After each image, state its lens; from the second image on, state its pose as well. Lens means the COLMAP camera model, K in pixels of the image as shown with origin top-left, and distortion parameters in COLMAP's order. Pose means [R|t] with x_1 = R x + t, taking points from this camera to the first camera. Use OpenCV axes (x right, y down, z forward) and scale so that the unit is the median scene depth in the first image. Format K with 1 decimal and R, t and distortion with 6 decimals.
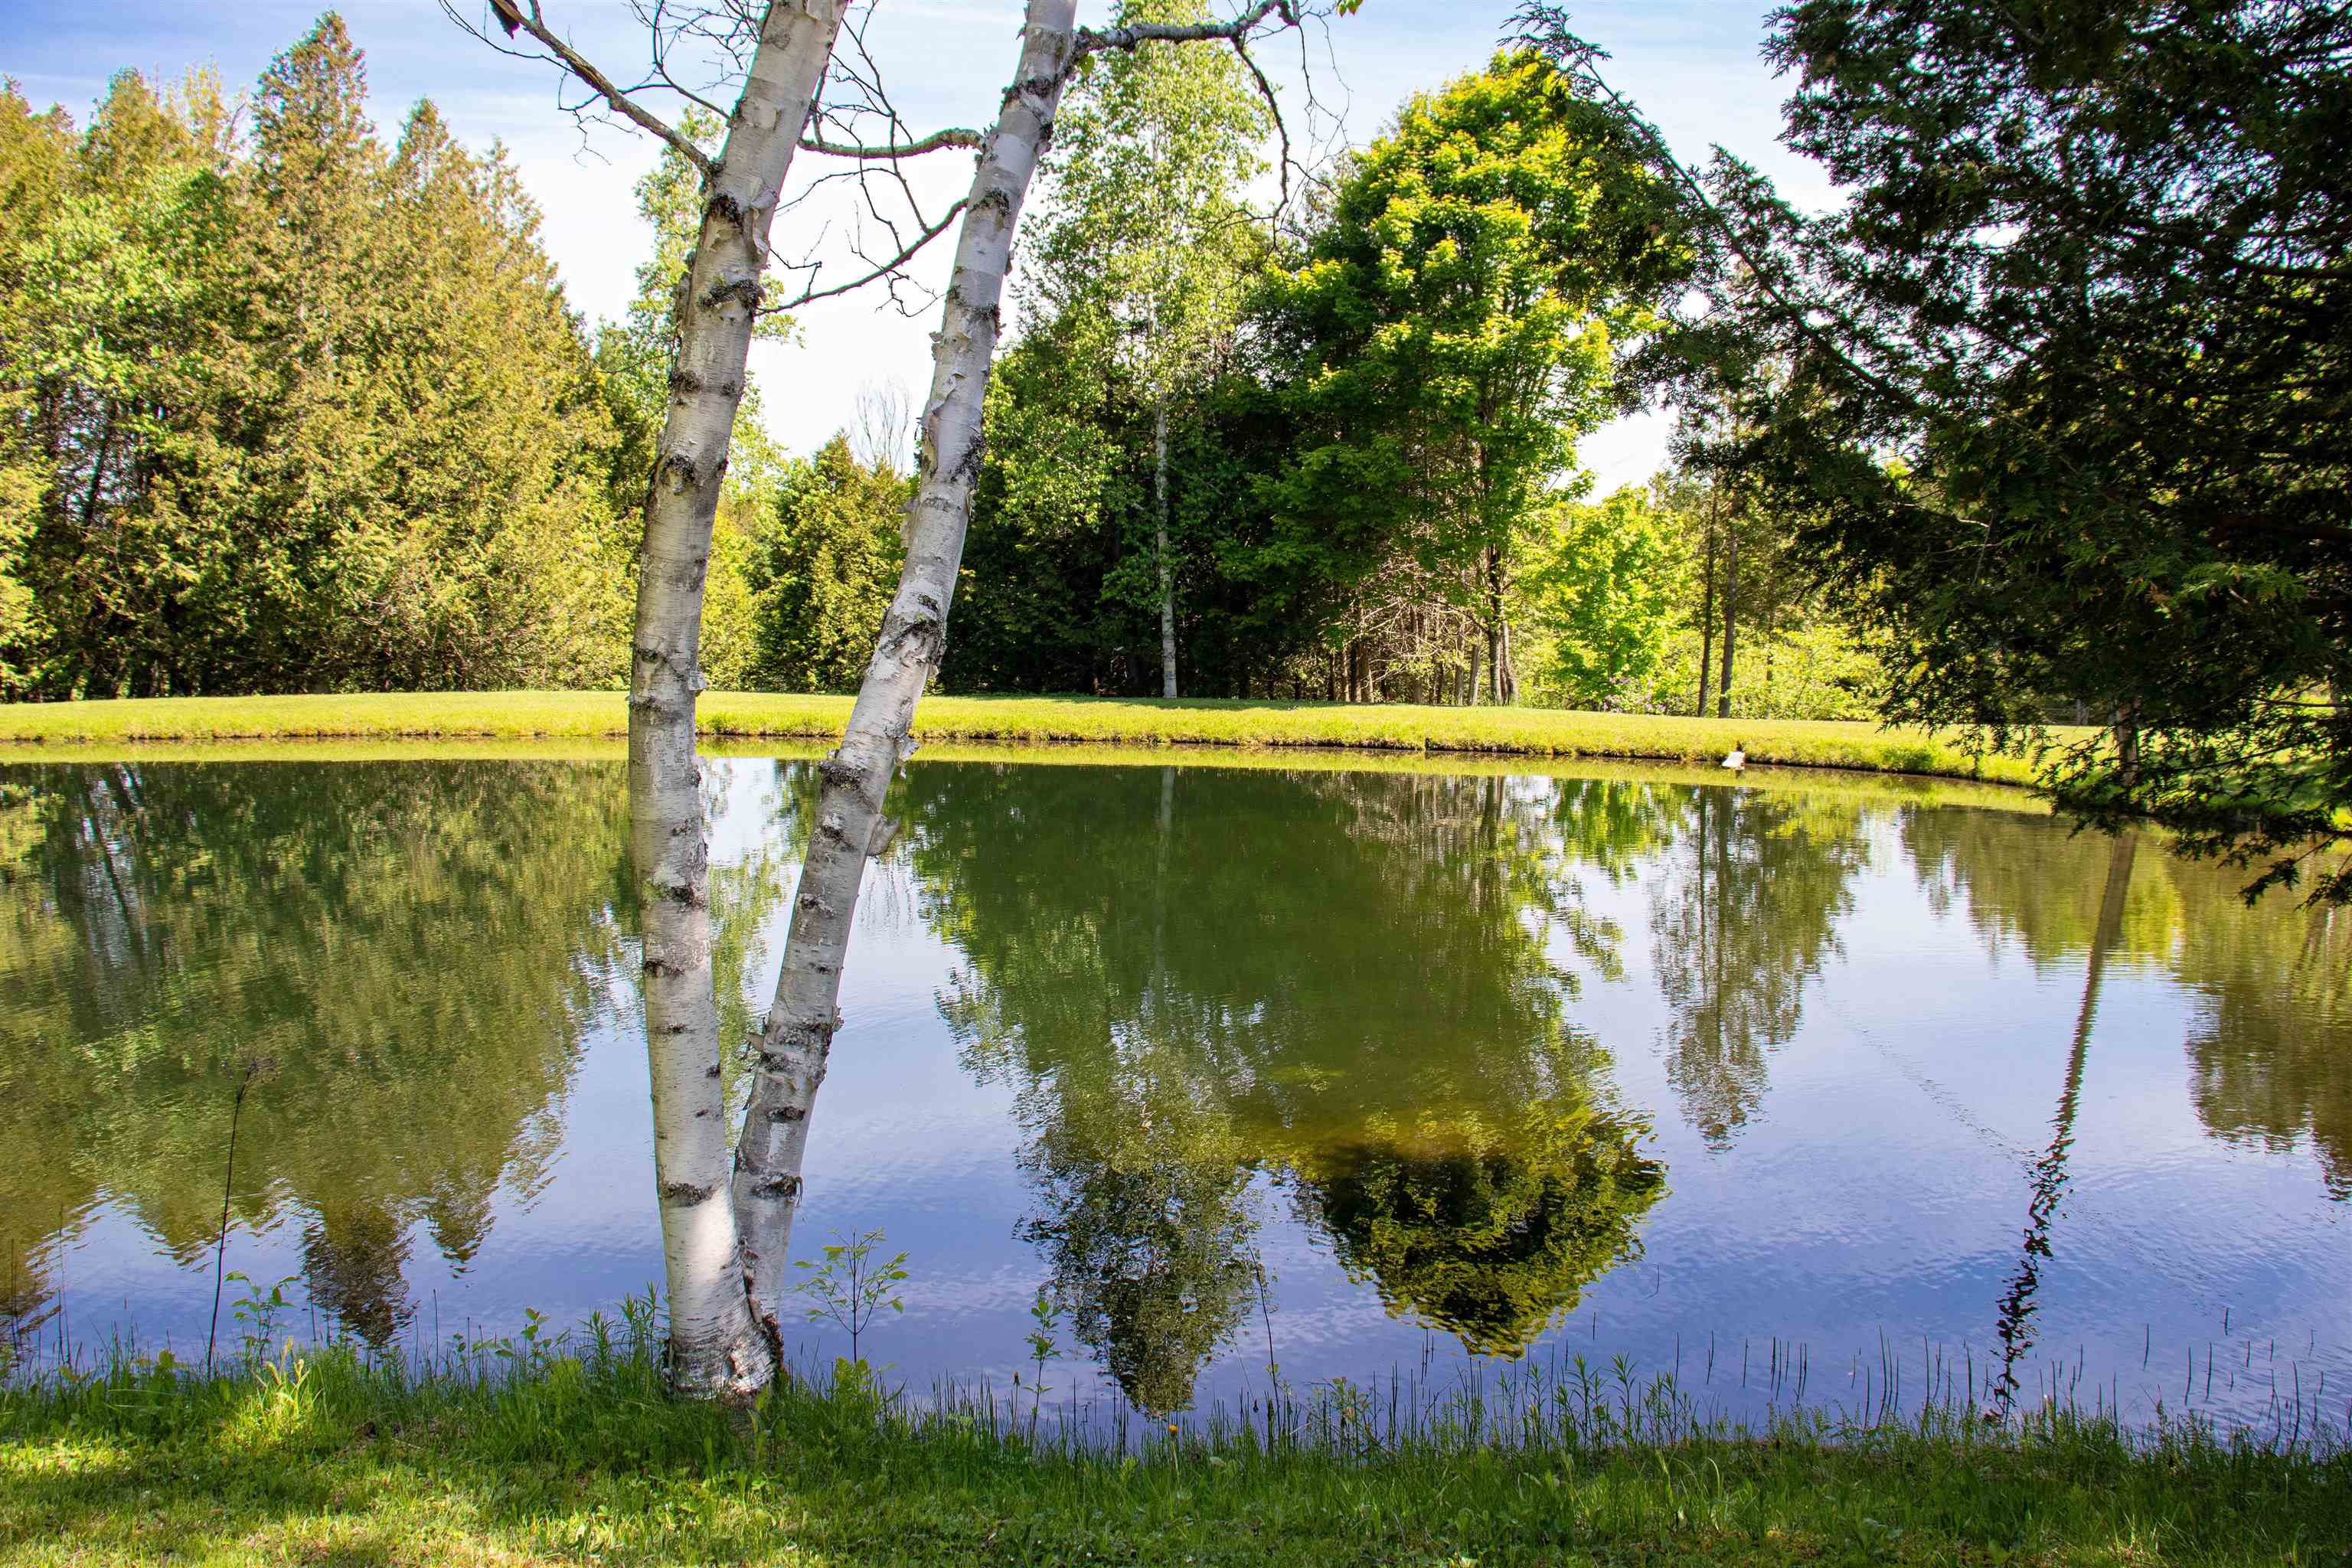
lens RADIAL K [[1892.3, 0, 1145.7], [0, 1892.3, 774.0], [0, 0, 1]] dist [-0.177882, 0.164714]
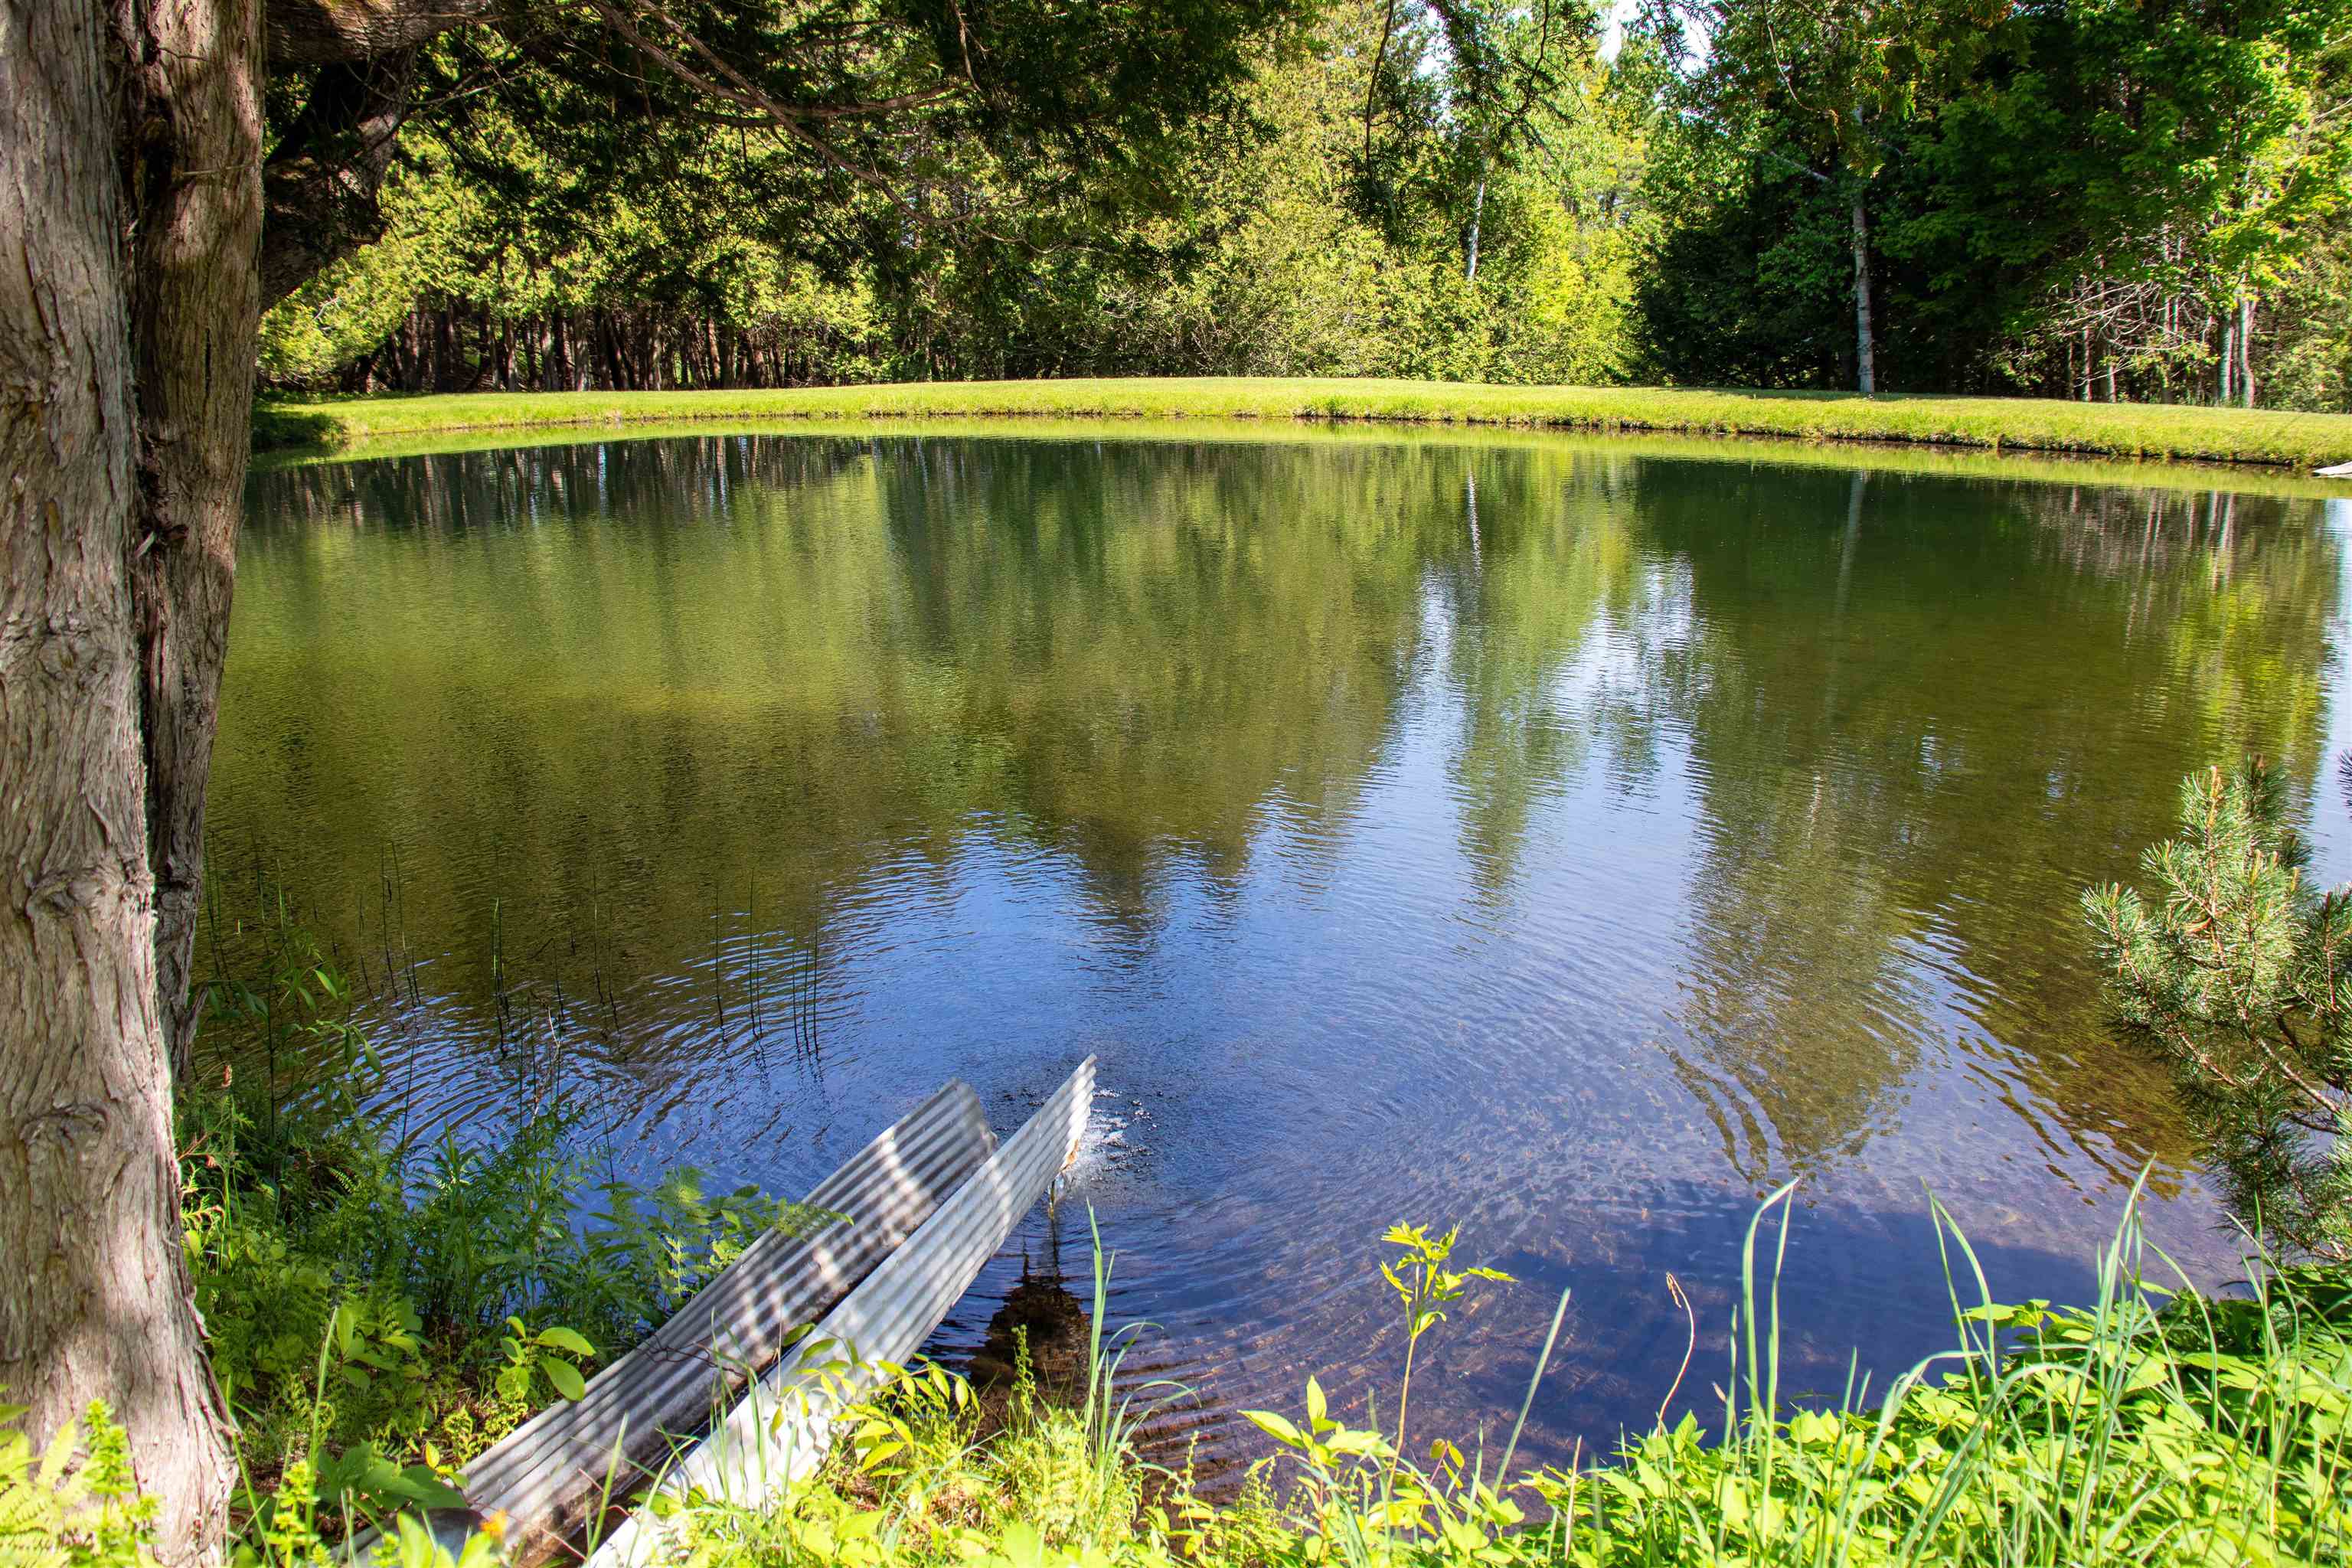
lens RADIAL K [[1892.3, 0, 1145.7], [0, 1892.3, 774.0], [0, 0, 1]] dist [-0.177882, 0.164714]
pose [[0.821452, 0.113863, -0.558795, 0.277887], [-0.029941, 0.987125, 0.157126, 0.013073], [0.569491, -0.112341, 0.814285, 0.075308]]
